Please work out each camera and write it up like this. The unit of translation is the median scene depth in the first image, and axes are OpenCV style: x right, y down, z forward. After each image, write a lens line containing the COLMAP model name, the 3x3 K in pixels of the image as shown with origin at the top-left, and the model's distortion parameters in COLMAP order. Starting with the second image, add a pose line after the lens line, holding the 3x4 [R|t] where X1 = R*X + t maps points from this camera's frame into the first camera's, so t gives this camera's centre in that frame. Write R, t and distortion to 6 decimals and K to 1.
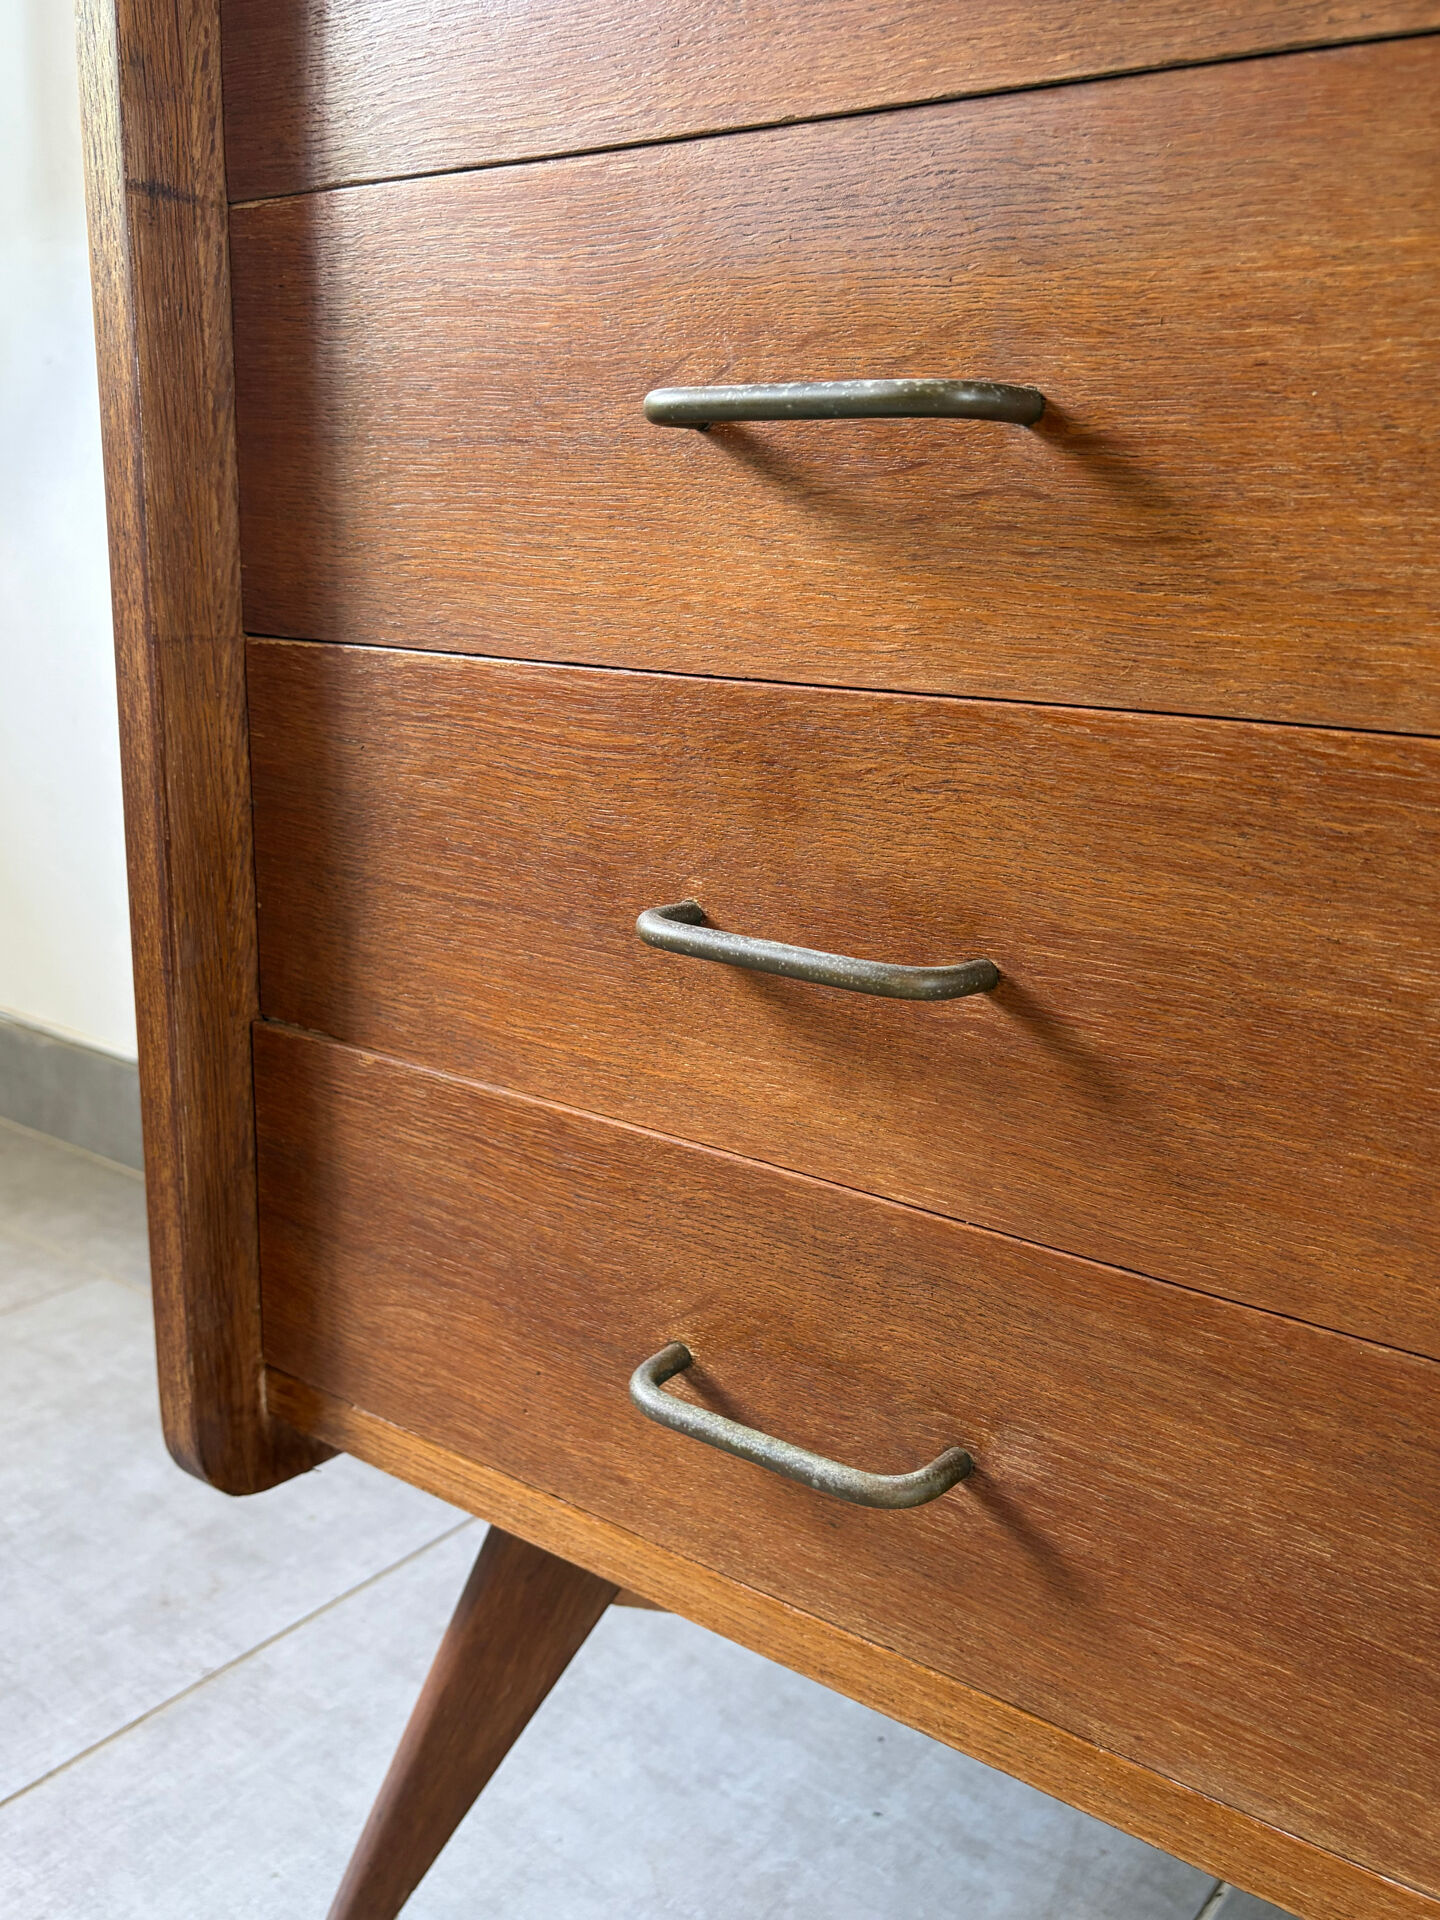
lens RADIAL K [[1725.6, 0, 710.0], [0, 1725.6, 968.7], [0, 0, 1]] dist [0.040398, -0.044973]
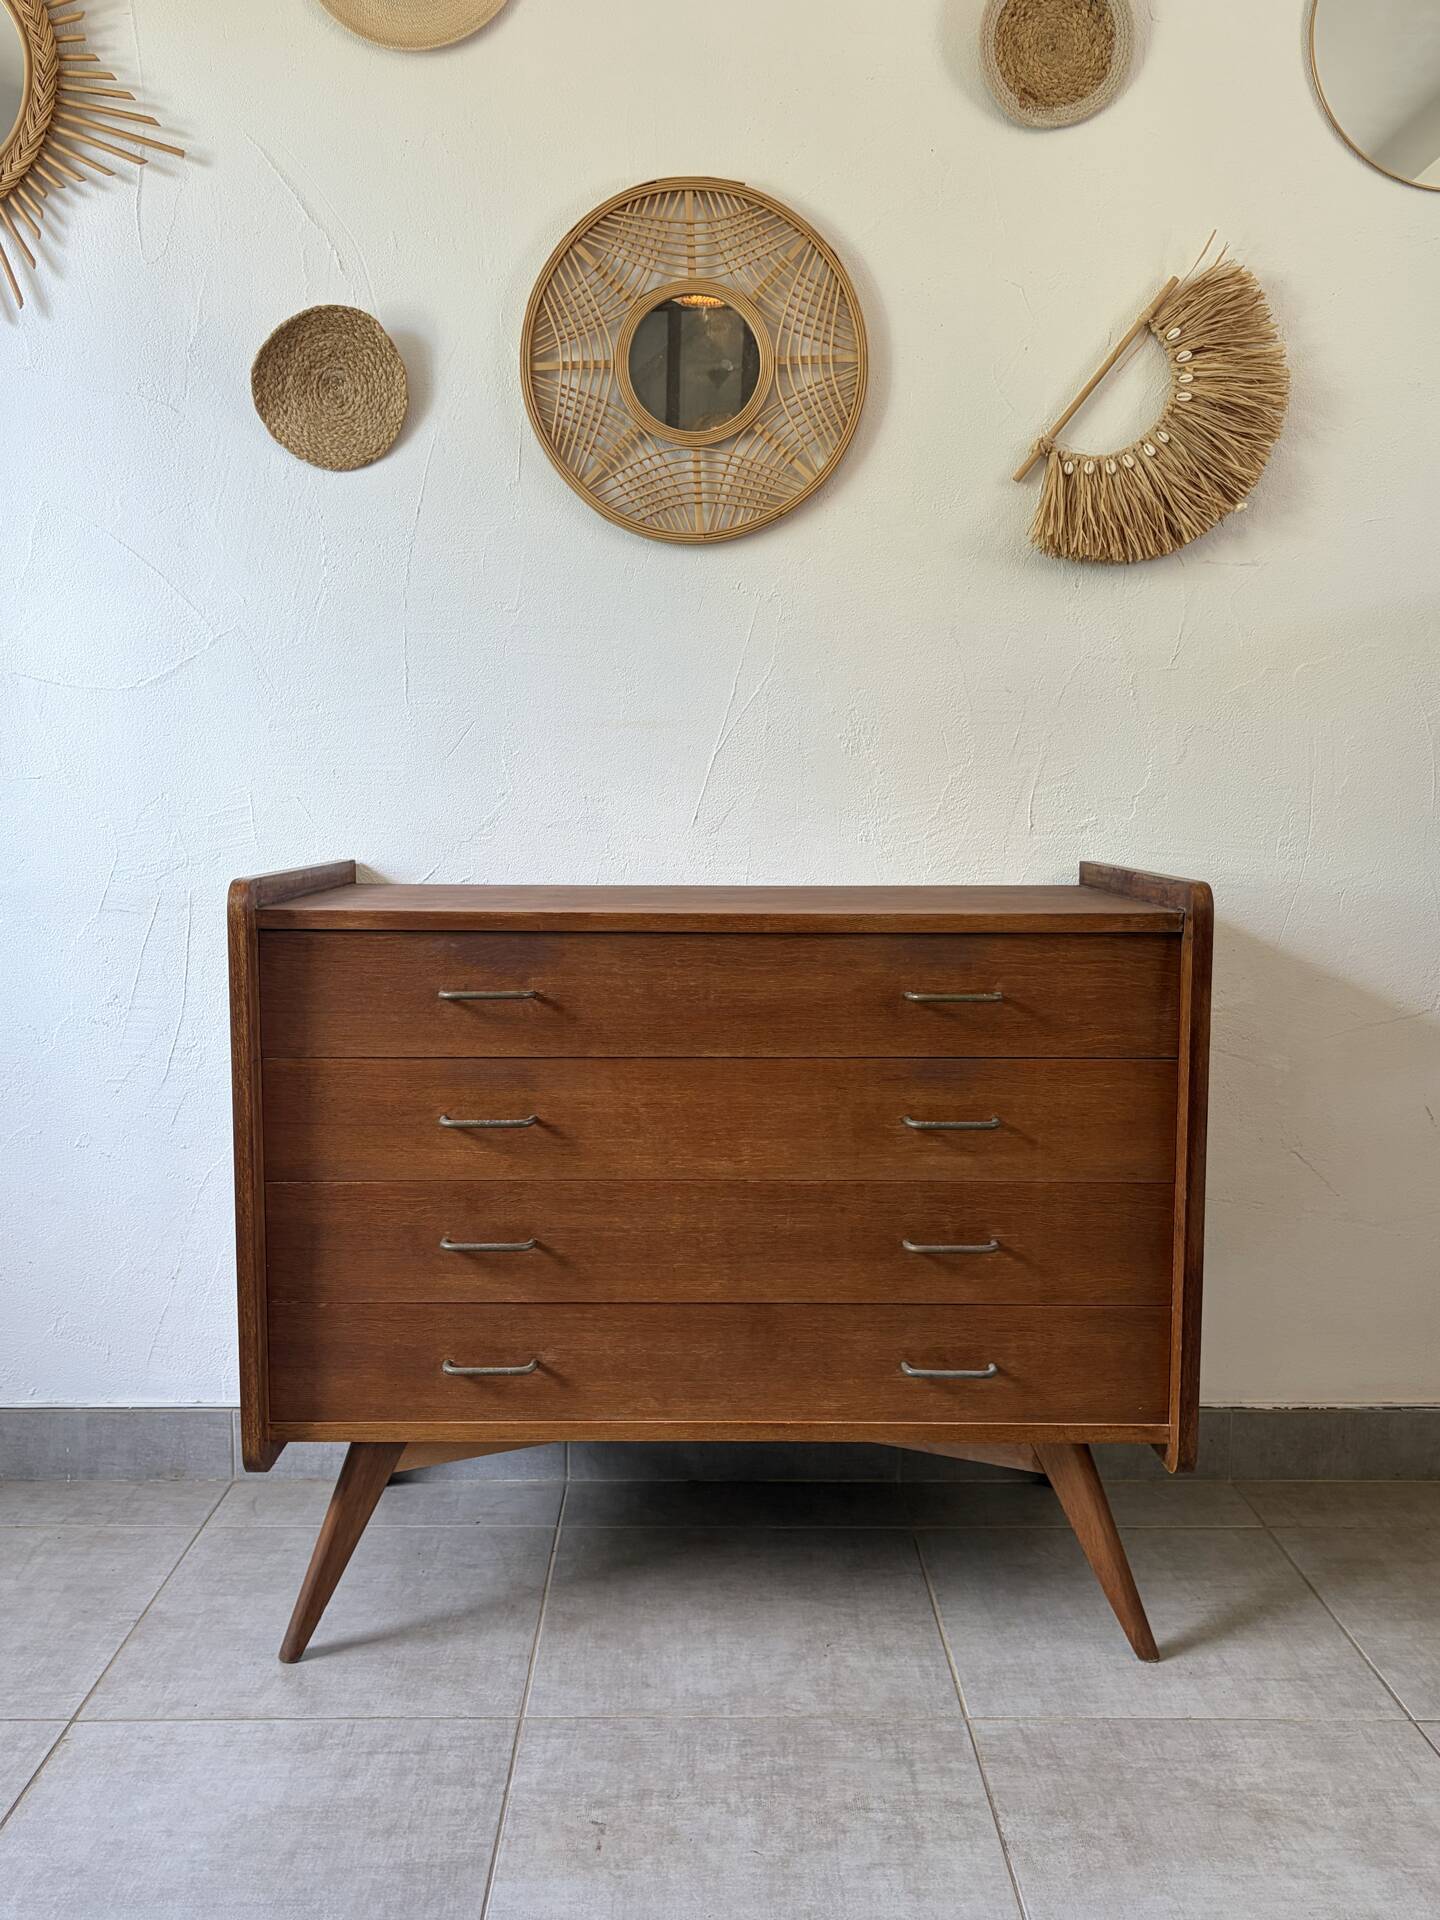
lens RADIAL K [[1703.1, 0, 709.6], [0, 1703.1, 967.9], [0, 0, 1]] dist [0.066542, -0.091299]
pose [[0.794067, -0.085006, 0.601856, -1.878044], [0.164397, 0.983304, -0.078018, -0.249524], [-0.585176, 0.160895, 0.794784, -2.593822]]
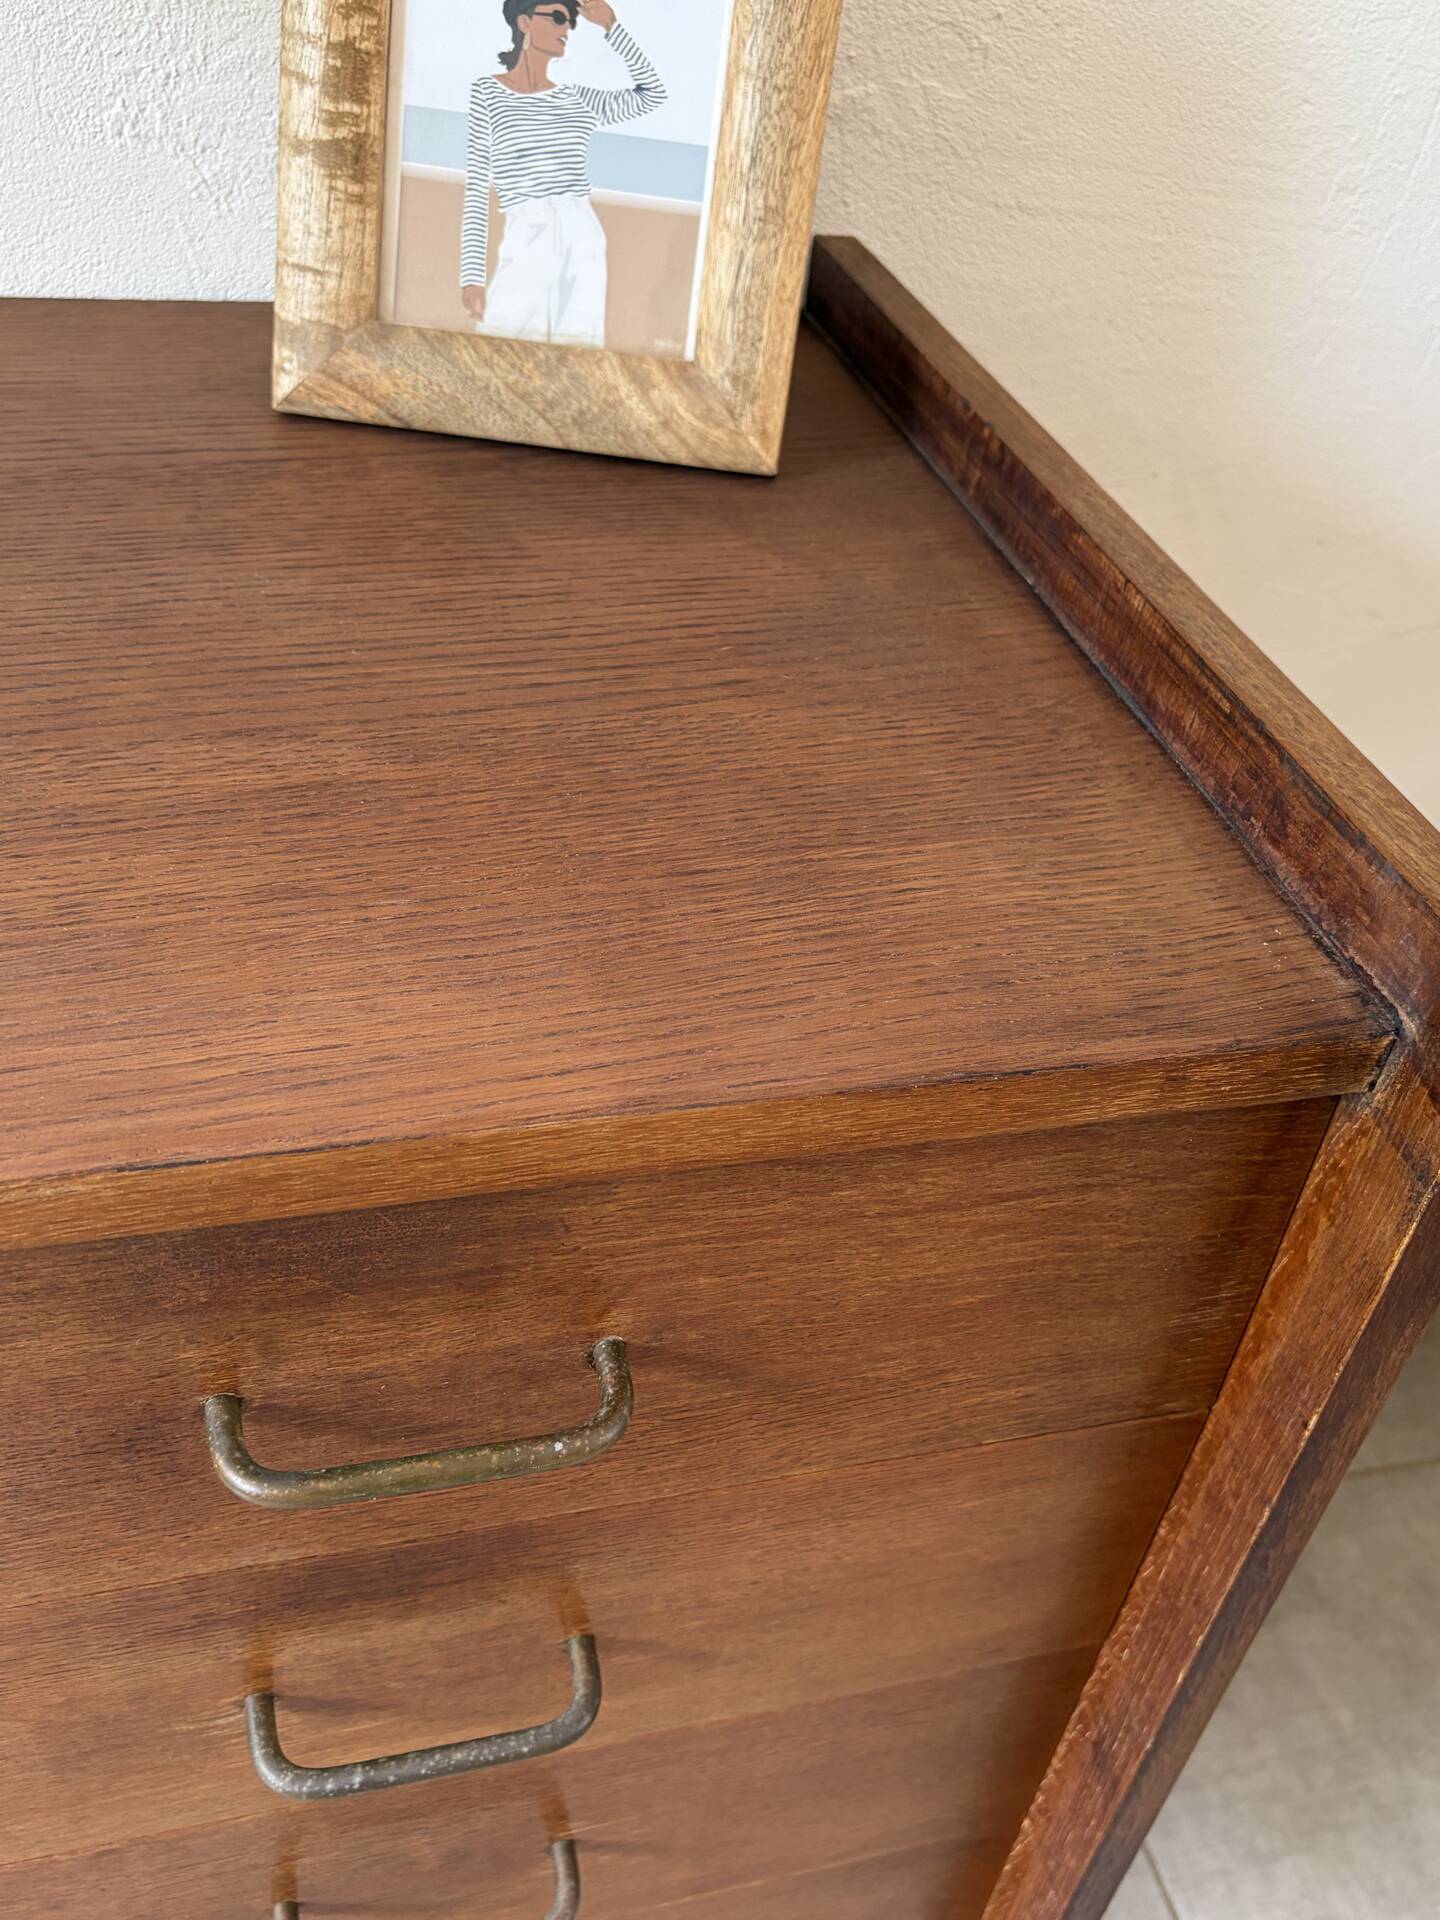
lens RADIAL K [[1766.3, 0, 697.1], [0, 1766.3, 977.2], [0, 0, 1]] dist [0.015090, -0.012443]
pose [[0.621371, -0.467957, 0.628422, 0.536692], [0.112714, 0.847099, 0.519346, -1.062435], [-0.775367, -0.251875, 0.579108, -0.385128]]
